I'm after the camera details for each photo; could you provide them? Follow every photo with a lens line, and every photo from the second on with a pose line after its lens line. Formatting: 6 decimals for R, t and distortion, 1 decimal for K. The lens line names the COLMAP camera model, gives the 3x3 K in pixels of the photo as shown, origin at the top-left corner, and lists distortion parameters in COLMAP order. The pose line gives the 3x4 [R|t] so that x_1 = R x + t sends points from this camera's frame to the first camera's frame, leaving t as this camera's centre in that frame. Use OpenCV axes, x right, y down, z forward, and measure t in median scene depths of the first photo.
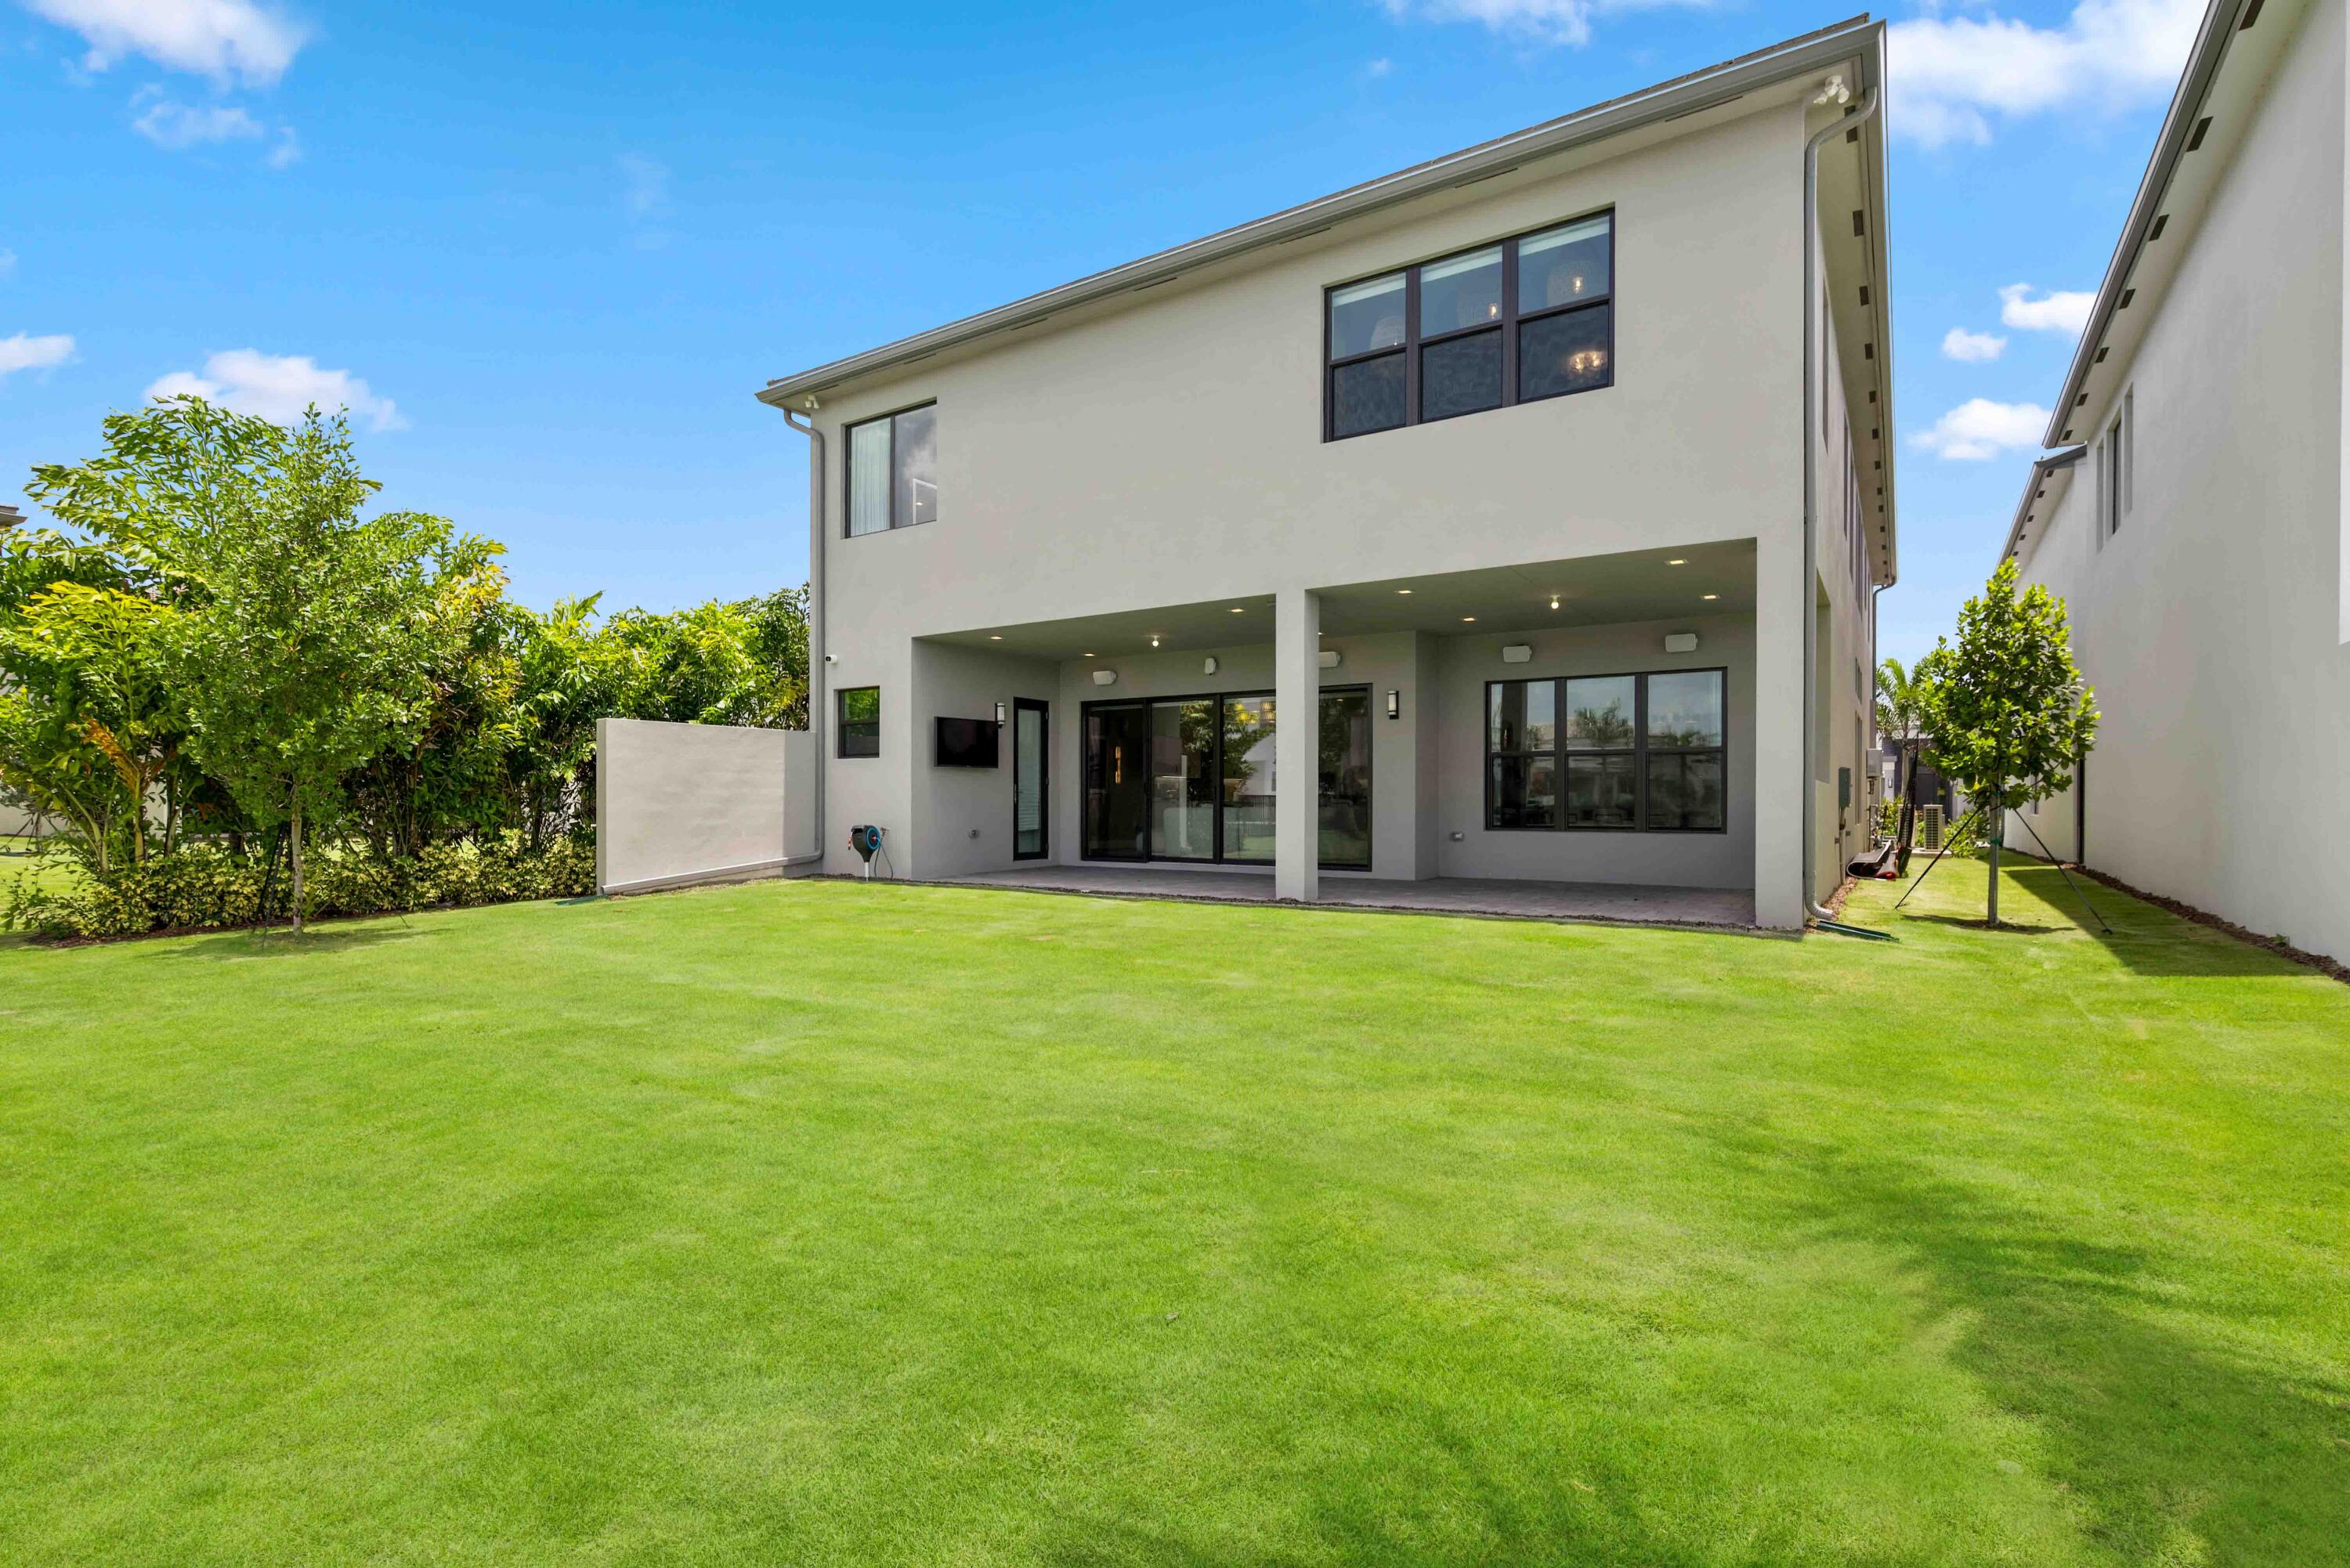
lens RADIAL K [[1092.0, 0, 1174.4], [0, 1092.0, 797.1], [0, 0, 1]] dist [0.000789, 0.000006]
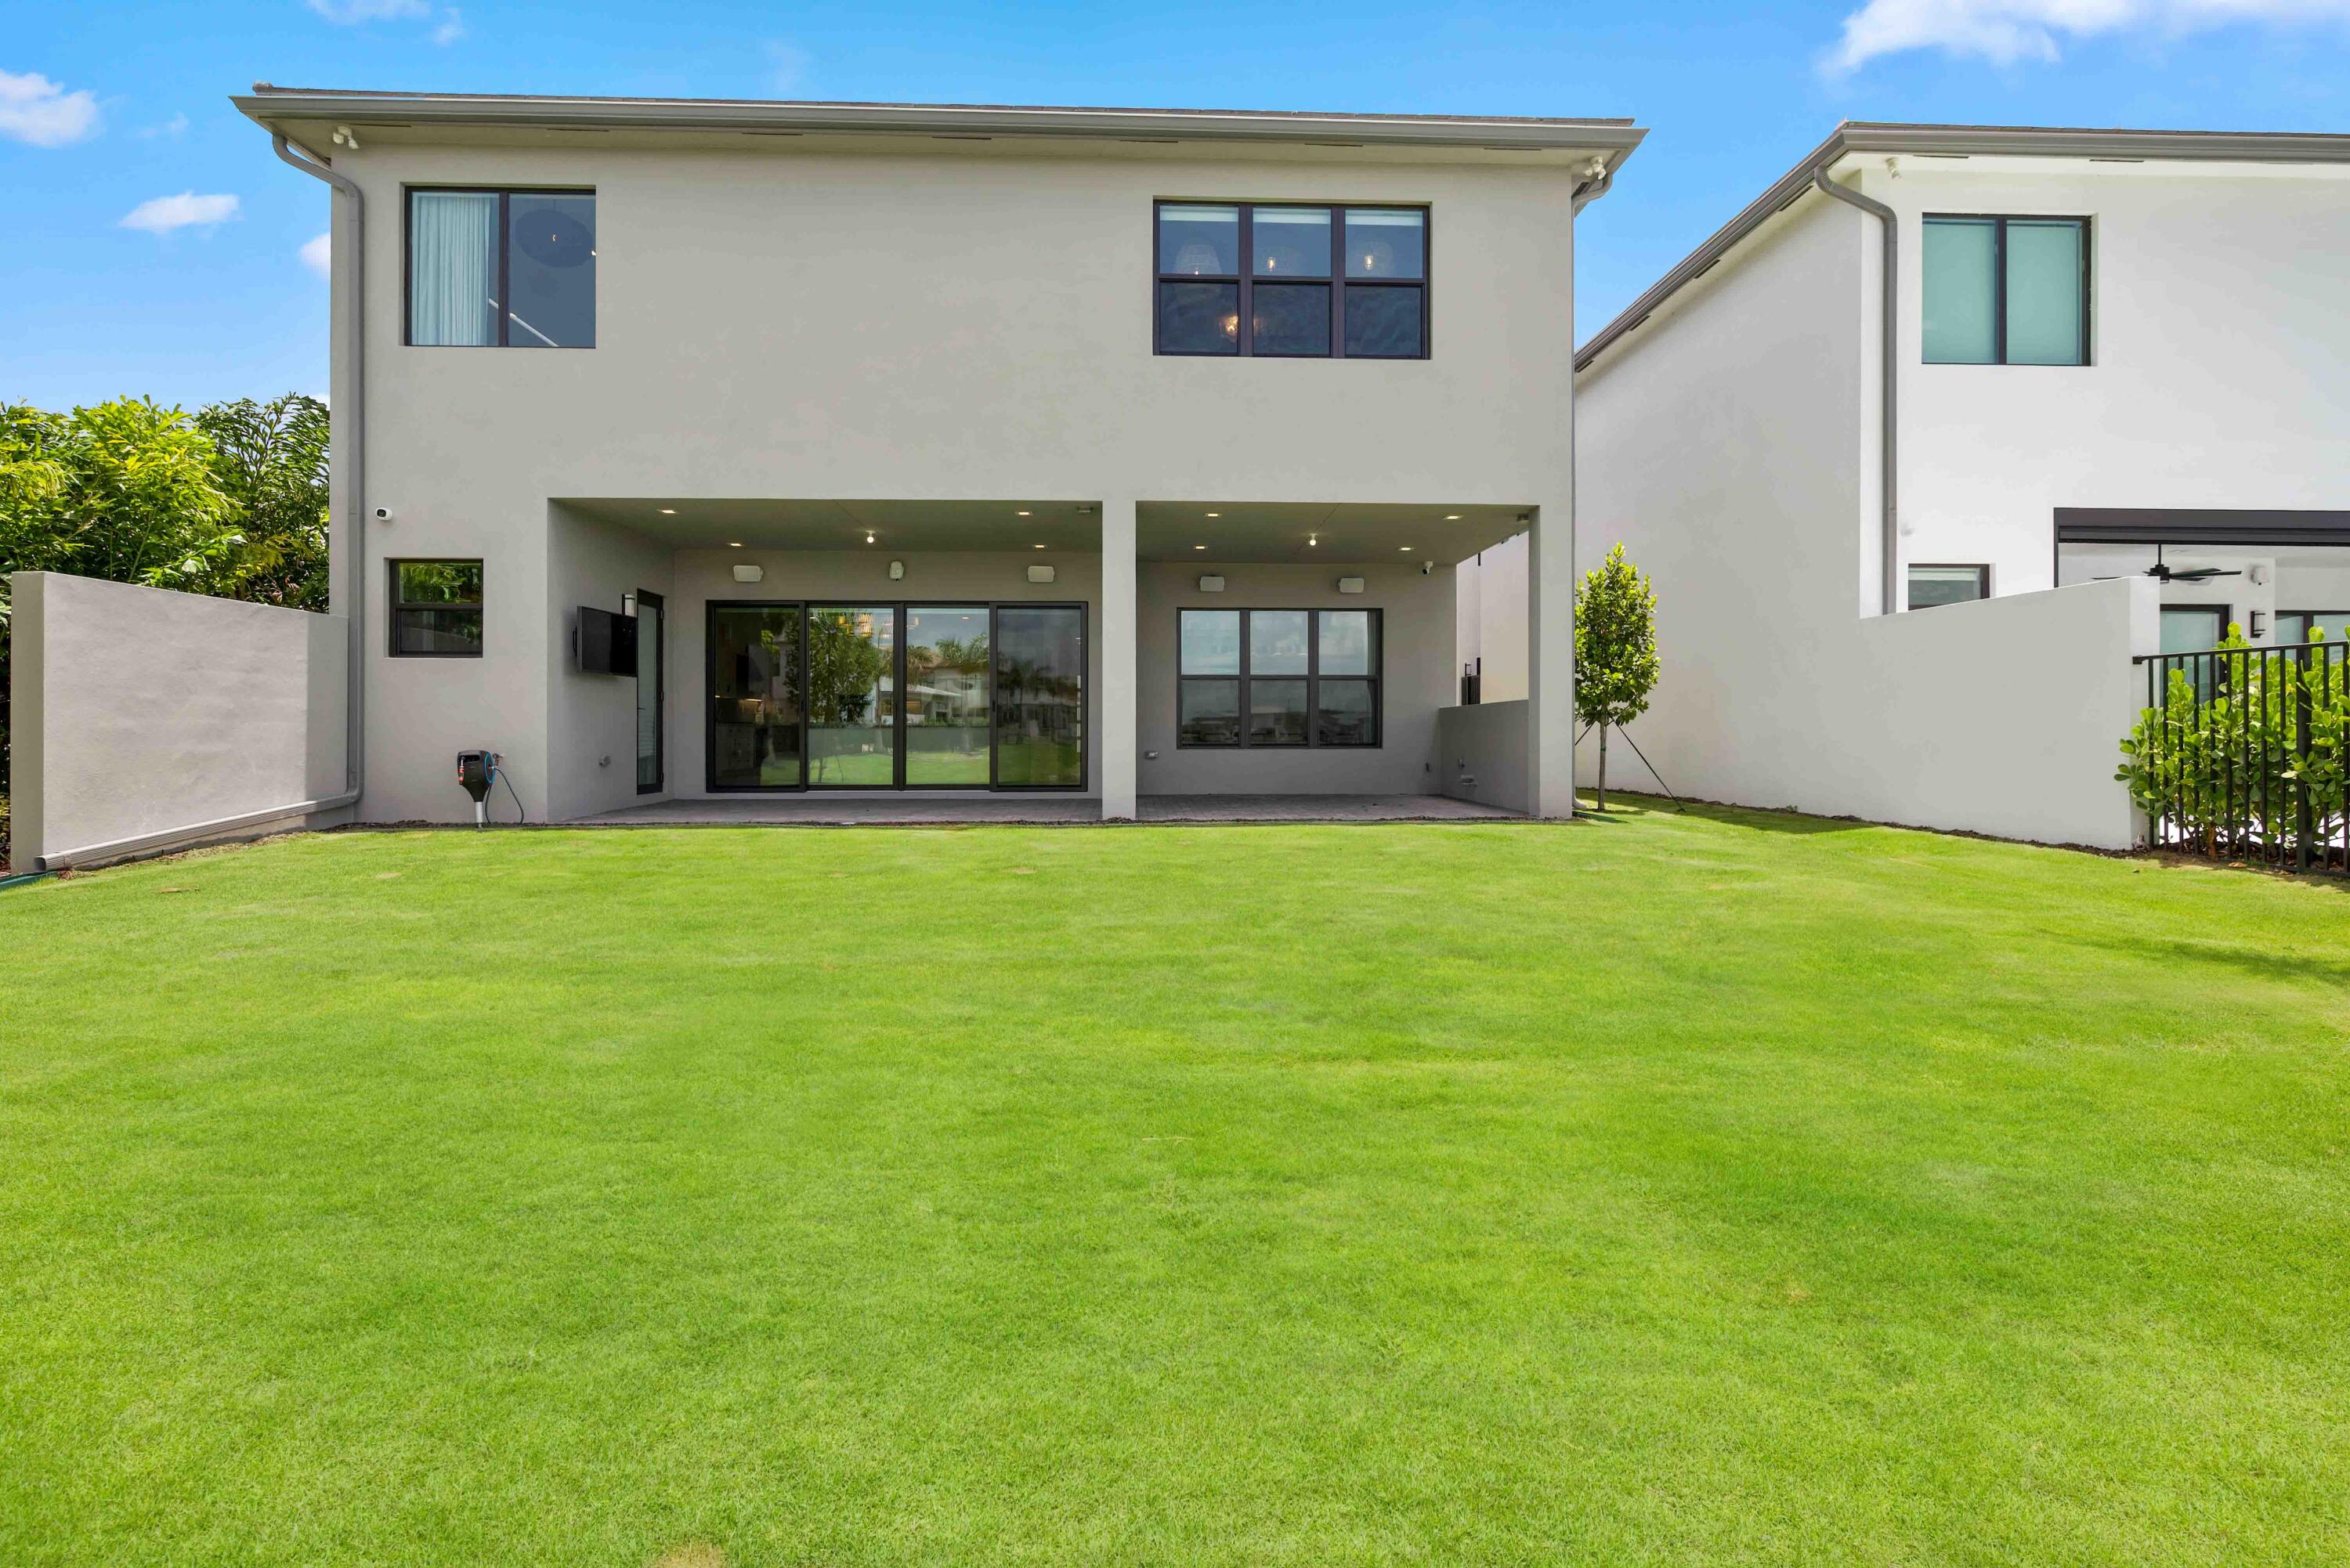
lens RADIAL K [[1092.0, 0, 1176.1], [0, 1092.0, 721.8], [0, 0, 1]] dist [0.000789, 0.000006]
pose [[0.809829, 0.004359, 0.586650, -0.331845], [-0.000850, 0.999980, -0.006256, 0.010903], [-0.586666, 0.004568, 0.809816, 0.147426]]
